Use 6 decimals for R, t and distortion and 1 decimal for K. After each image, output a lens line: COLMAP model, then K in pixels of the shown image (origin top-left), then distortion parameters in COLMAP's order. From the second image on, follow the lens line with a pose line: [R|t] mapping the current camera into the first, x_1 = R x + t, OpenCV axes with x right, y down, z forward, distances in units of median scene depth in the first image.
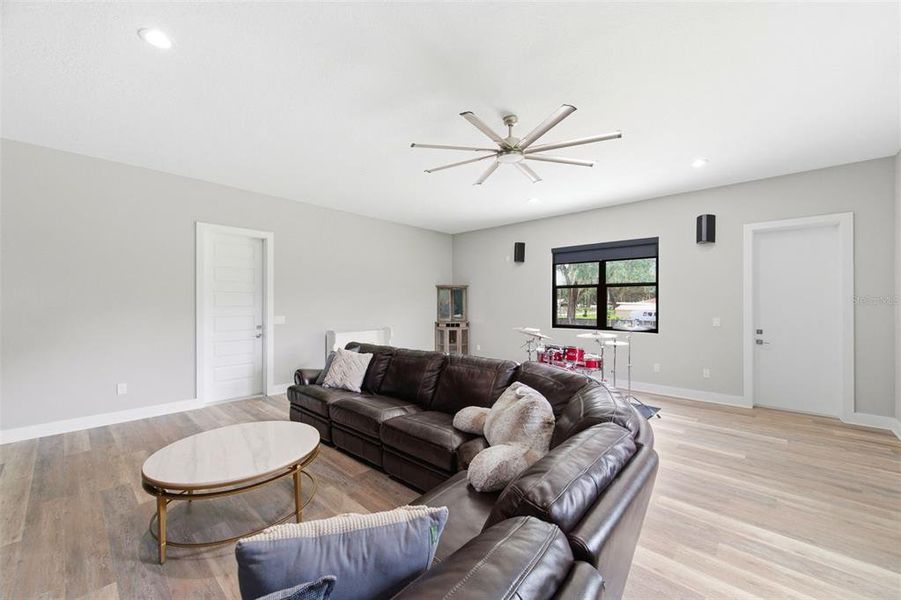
lens RADIAL K [[358.9, 0, 452.6], [0, 358.9, 301.6], [0, 0, 1]] dist [0.000765, -0.000191]
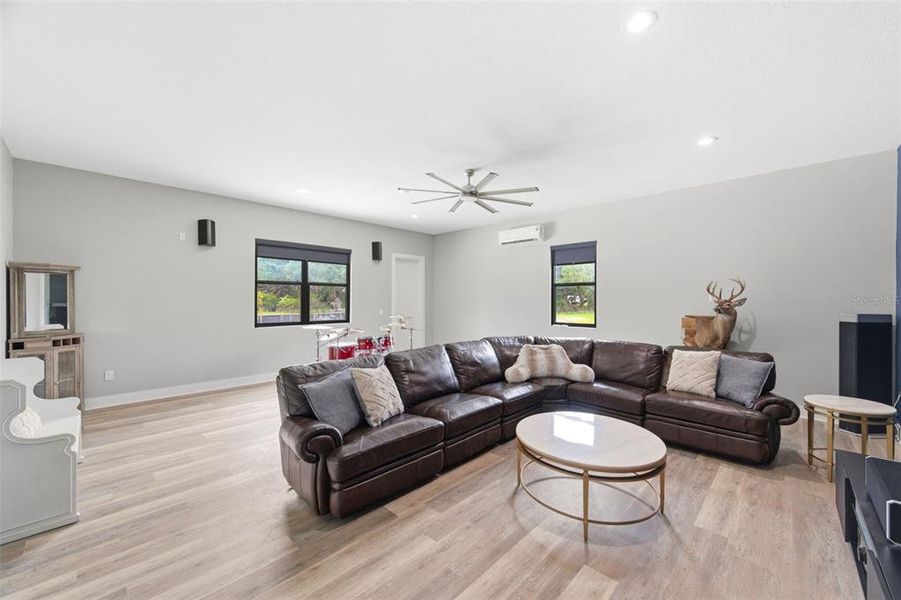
lens RADIAL K [[358.9, 0, 452.6], [0, 358.9, 301.6], [0, 0, 1]] dist [0.000765, -0.000191]
pose [[0.010207, -0.005858, 0.999931, -0.654207], [-0.007787, 0.999952, 0.005937, -0.000749], [-0.999918, -0.007847, 0.010161, 0.546482]]
